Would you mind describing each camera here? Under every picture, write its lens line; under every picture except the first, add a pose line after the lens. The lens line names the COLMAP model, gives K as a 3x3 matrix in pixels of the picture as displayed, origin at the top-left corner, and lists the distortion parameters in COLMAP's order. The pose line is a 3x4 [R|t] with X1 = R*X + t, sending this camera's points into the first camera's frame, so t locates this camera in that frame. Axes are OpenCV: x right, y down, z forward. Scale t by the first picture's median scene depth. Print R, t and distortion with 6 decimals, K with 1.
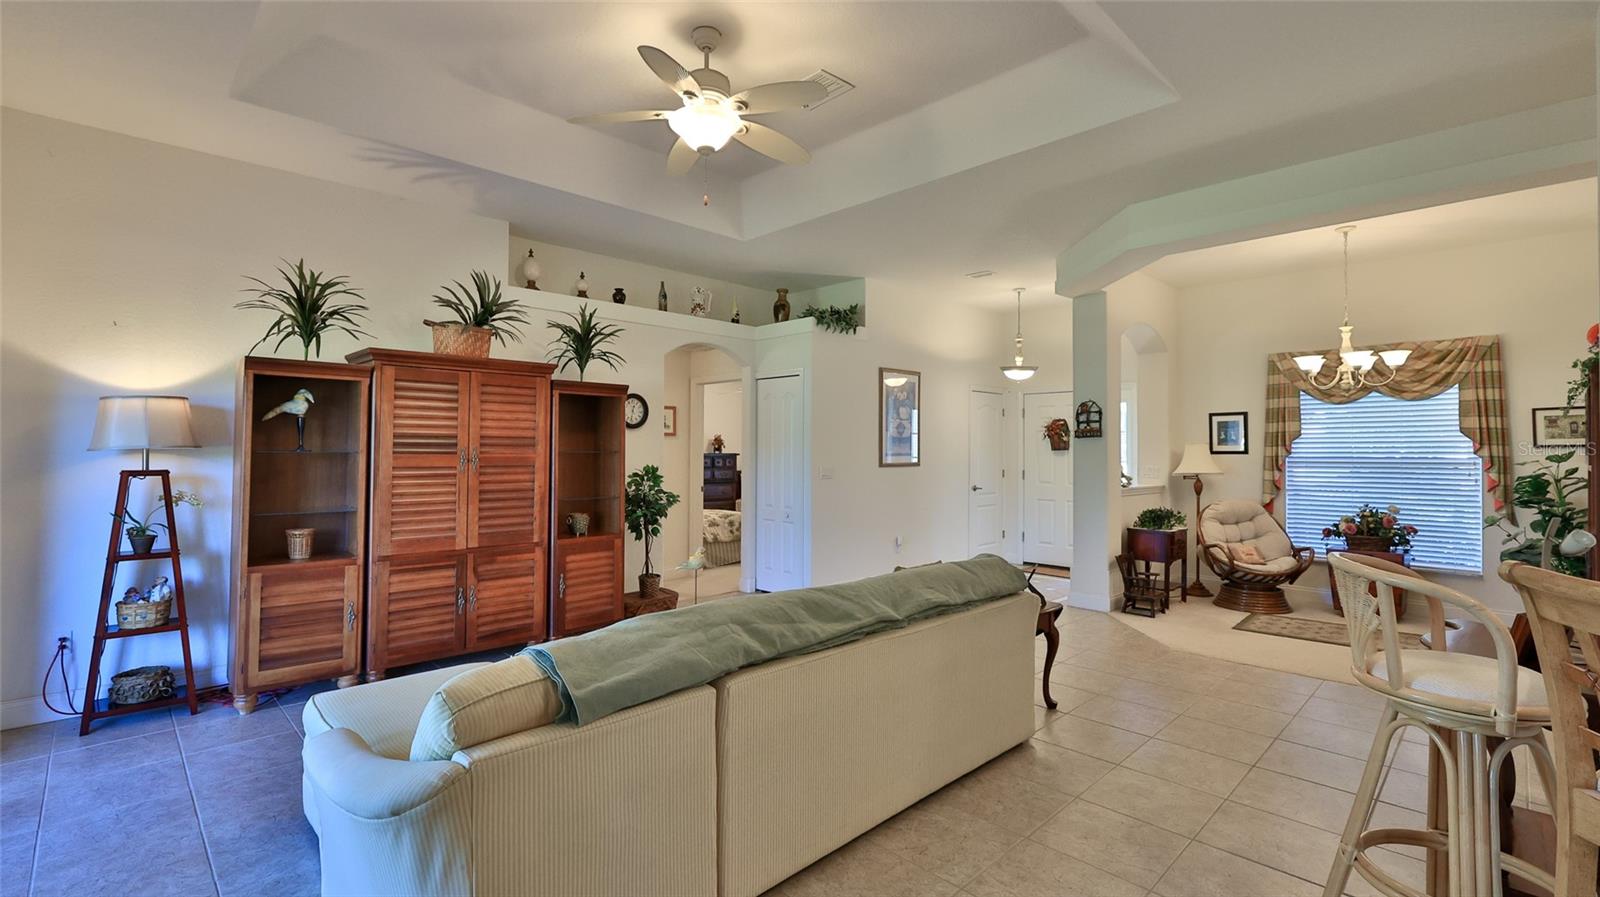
lens RADIAL K [[708.8, 0, 795.5], [0, 708.8, 442.2], [0, 0, 1]] dist [-0.000141, 0.000334]
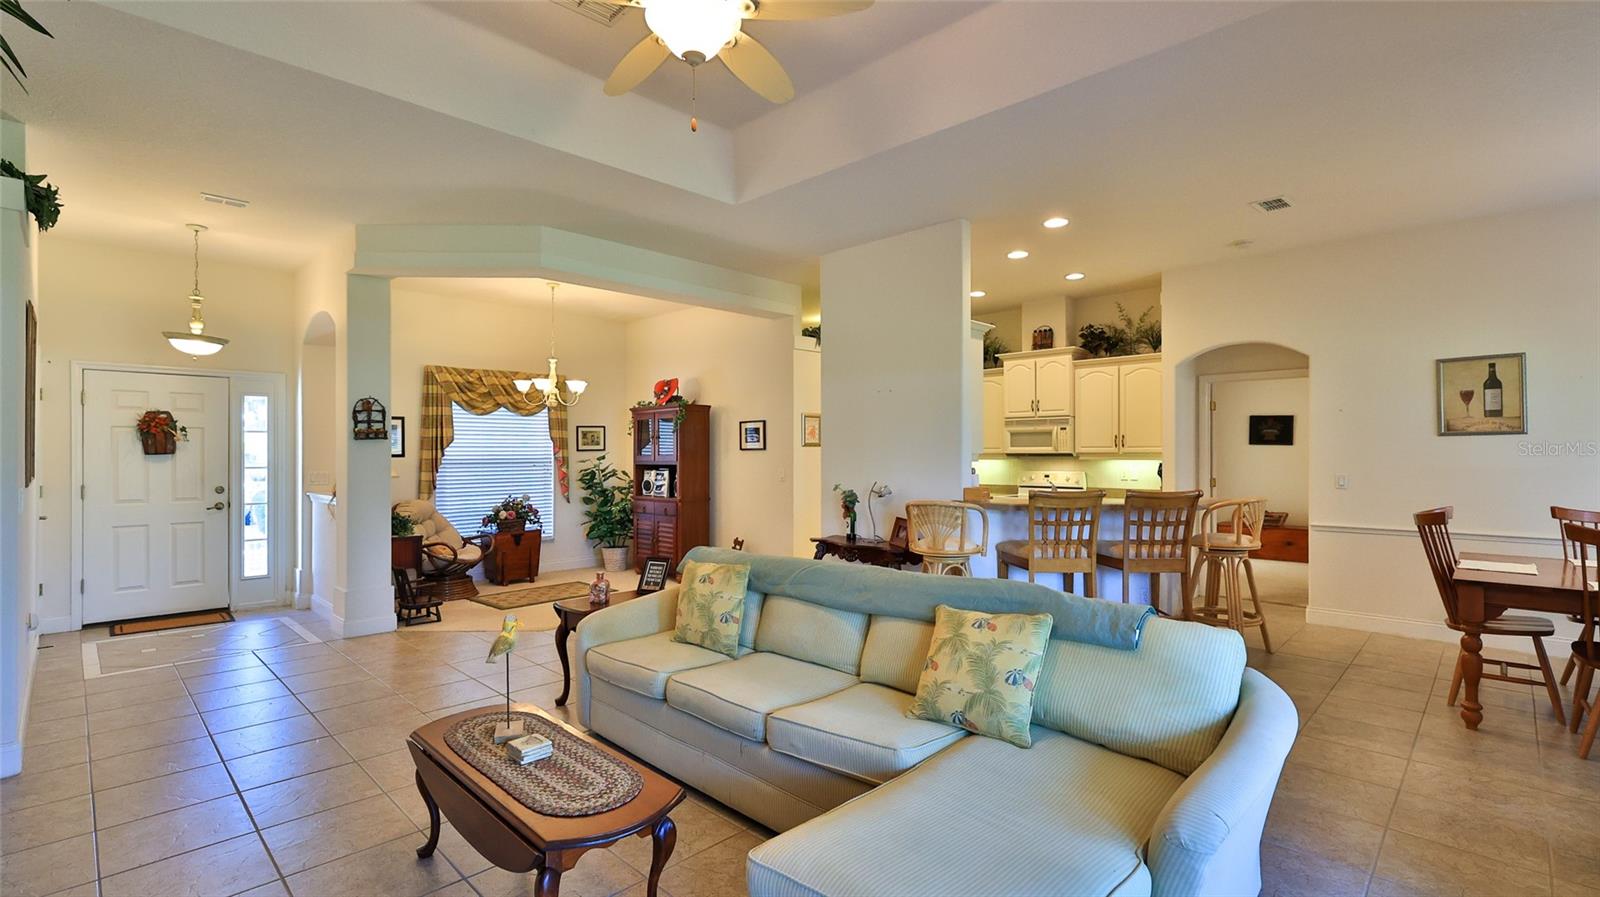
lens RADIAL K [[717.3, 0, 793.3], [0, 717.3, 452.6], [0, 0, 1]] dist [-0.001690, -0.000127]
pose [[-0.013883, -0.001964, 0.999902, -0.513319], [-0.009172, 0.999956, 0.001836, 0.003347], [-0.999862, -0.009146, -0.013900, 0.519785]]
